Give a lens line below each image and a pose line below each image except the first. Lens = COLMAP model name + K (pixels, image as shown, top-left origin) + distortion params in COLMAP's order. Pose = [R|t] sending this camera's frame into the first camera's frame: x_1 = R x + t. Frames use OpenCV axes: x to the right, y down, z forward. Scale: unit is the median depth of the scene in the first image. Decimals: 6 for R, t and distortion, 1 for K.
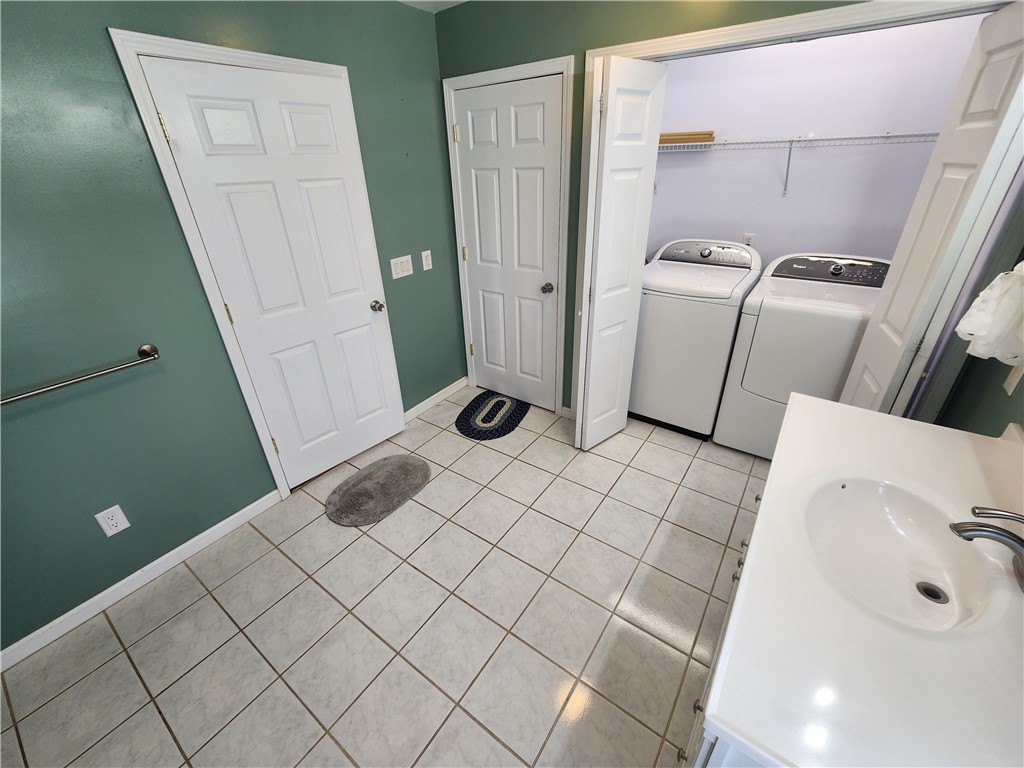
lens RADIAL K [[411.4, 0, 512.0], [0, 411.4, 384.0], [0, 0, 1]] dist [-0.016712, 0.000055]
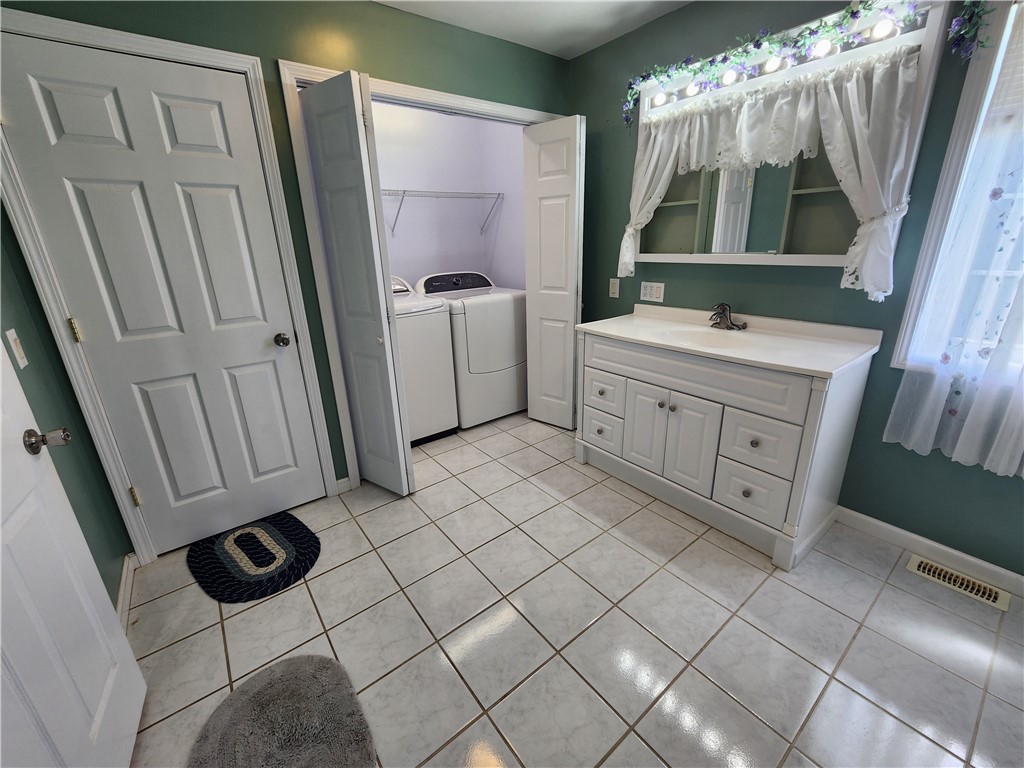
lens RADIAL K [[420.8, 0, 509.7], [0, 420.8, 378.0], [0, 0, 1]] dist [-0.000861, 0.000390]
pose [[0.295159, -0.280171, 0.913447, -0.508388], [0.472519, 0.873745, 0.115311, -0.059896], [-0.830426, 0.397586, 0.390279, 0.363215]]
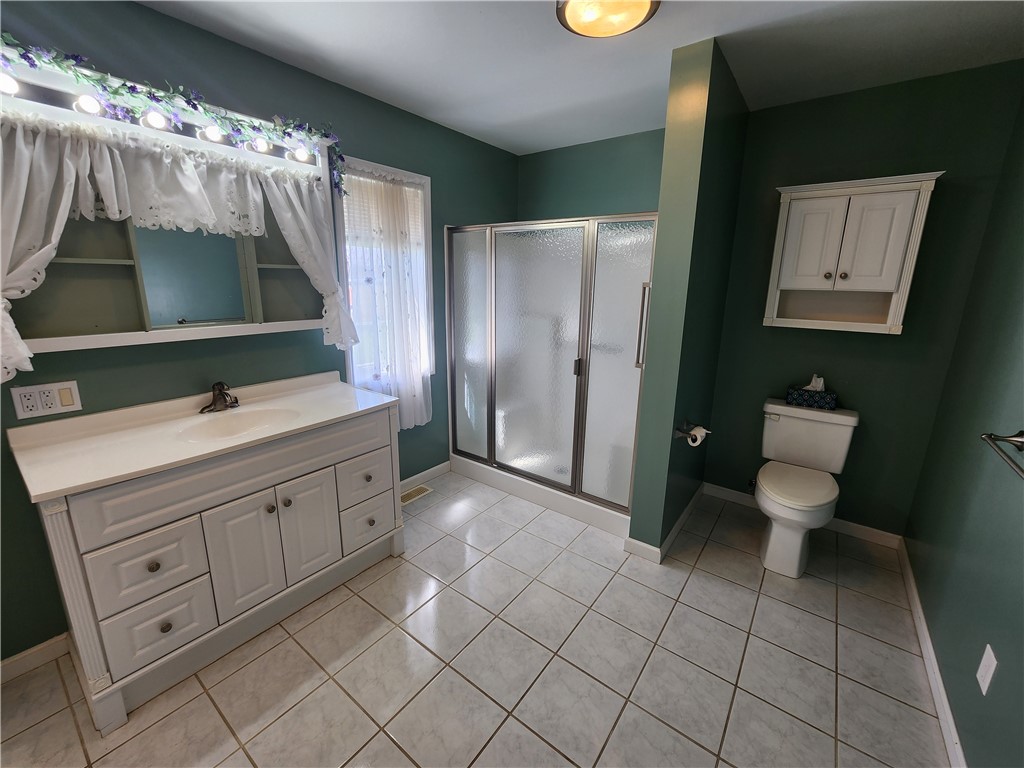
lens RADIAL K [[420.8, 0, 509.7], [0, 420.8, 378.0], [0, 0, 1]] dist [-0.000861, 0.000390]
pose [[-0.999332, 0.006362, 0.035984, -0.118410], [0.028598, 0.749175, 0.661755, -0.345318], [-0.022749, 0.662342, -0.748856, 0.780994]]
